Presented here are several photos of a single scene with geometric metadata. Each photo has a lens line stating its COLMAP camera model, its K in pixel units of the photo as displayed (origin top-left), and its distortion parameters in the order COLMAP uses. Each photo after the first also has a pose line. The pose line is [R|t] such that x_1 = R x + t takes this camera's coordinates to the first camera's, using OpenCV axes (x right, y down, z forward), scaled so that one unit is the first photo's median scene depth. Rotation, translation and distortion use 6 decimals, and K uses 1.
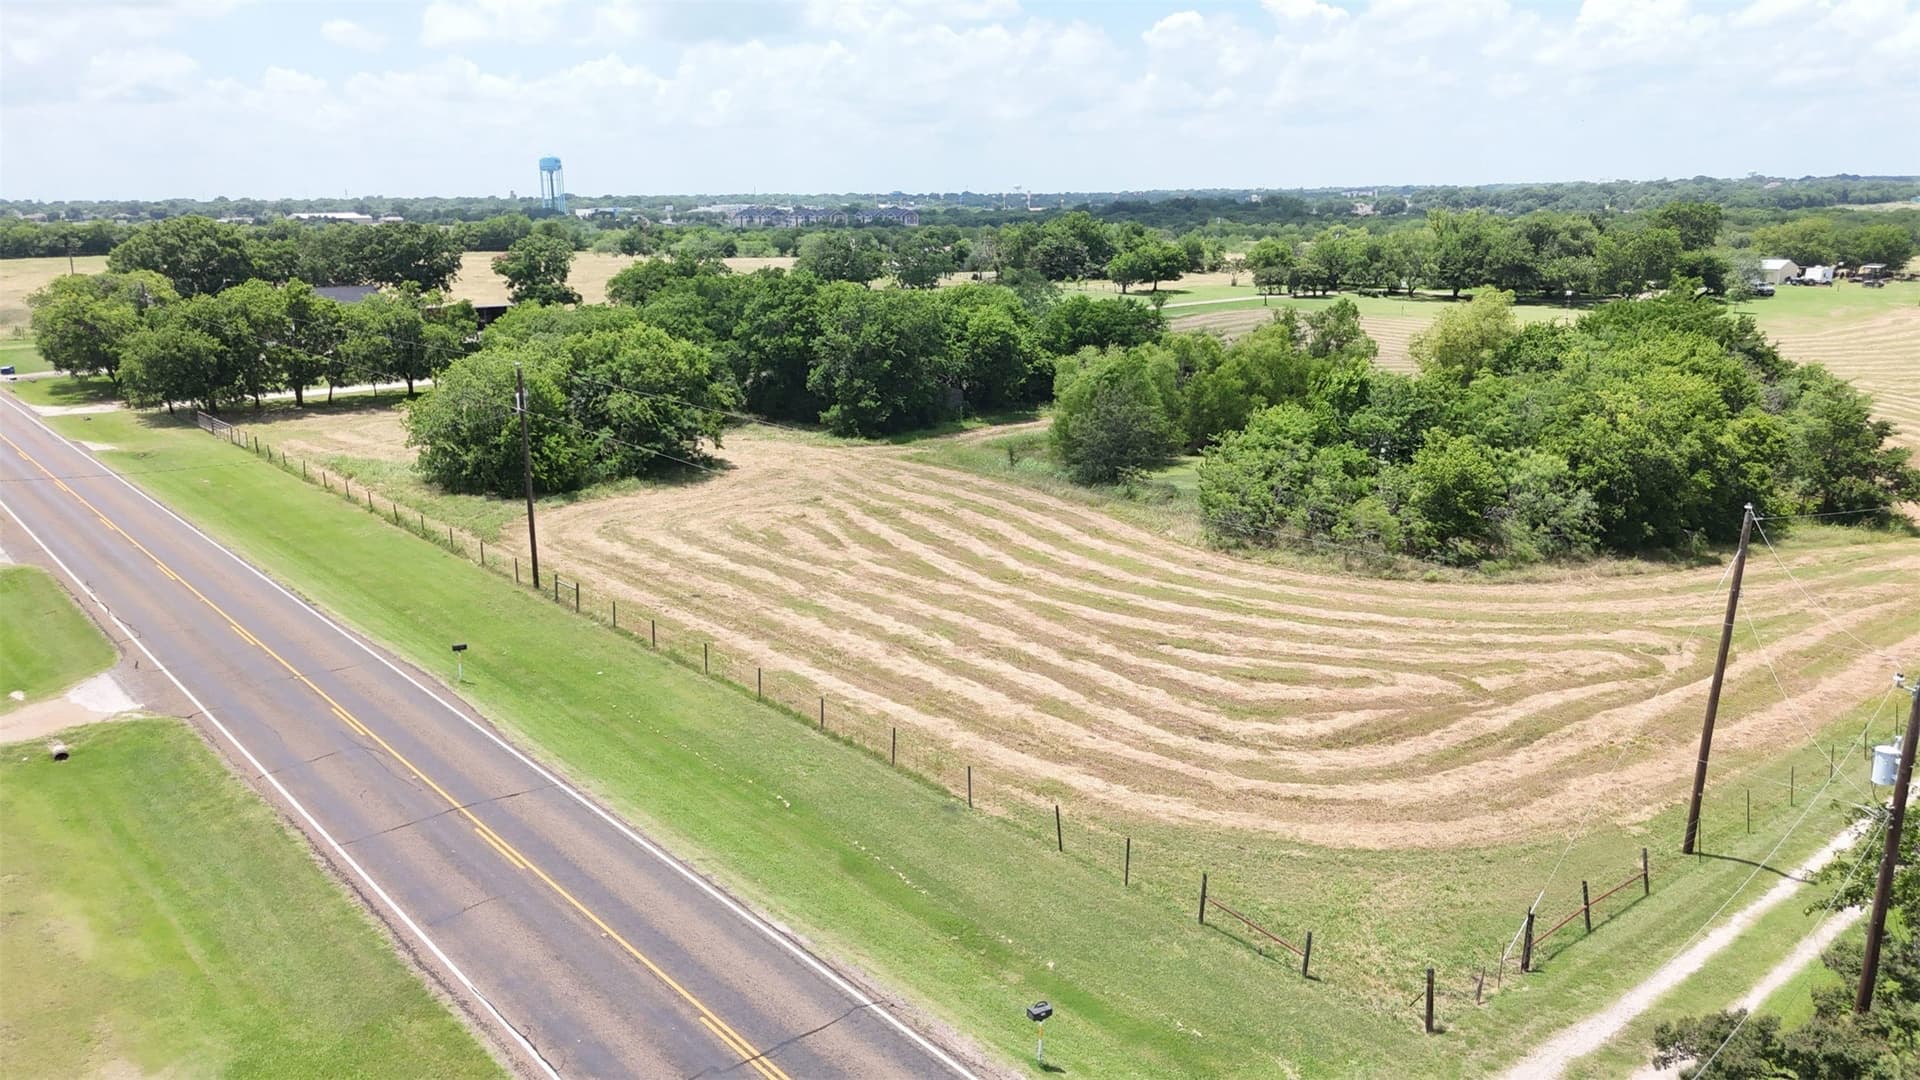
lens RADIAL K [[1422.1, 0, 960.0], [0, 1422.1, 540.0], [0, 0, 1]] dist [0.062842, -0.058871]
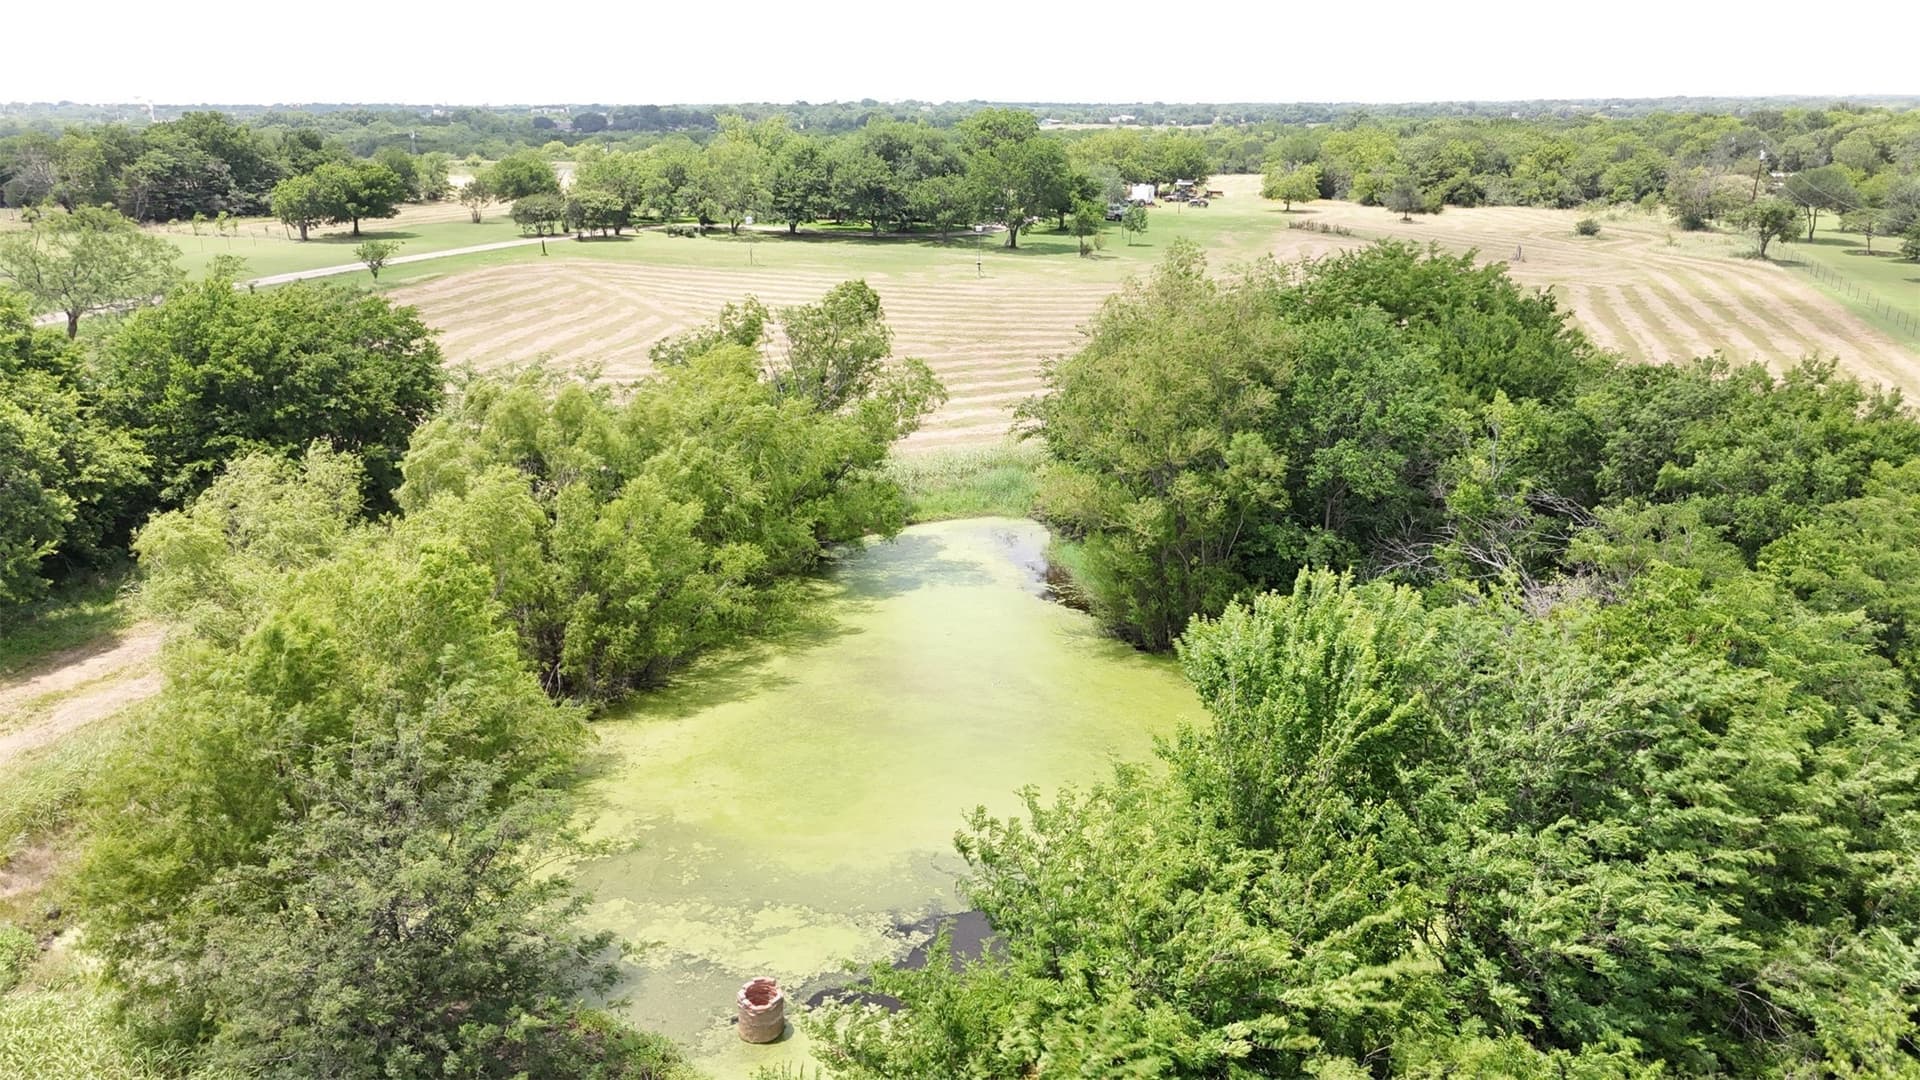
lens RADIAL K [[1422.1, 0, 960.0], [0, 1422.1, 540.0], [0, 0, 1]] dist [0.062842, -0.058871]
pose [[0.859203, -0.139671, 0.492202, 0.032763], [0.114023, 0.990095, 0.081914, -0.061278], [-0.498768, -0.014258, 0.866618, 0.305444]]
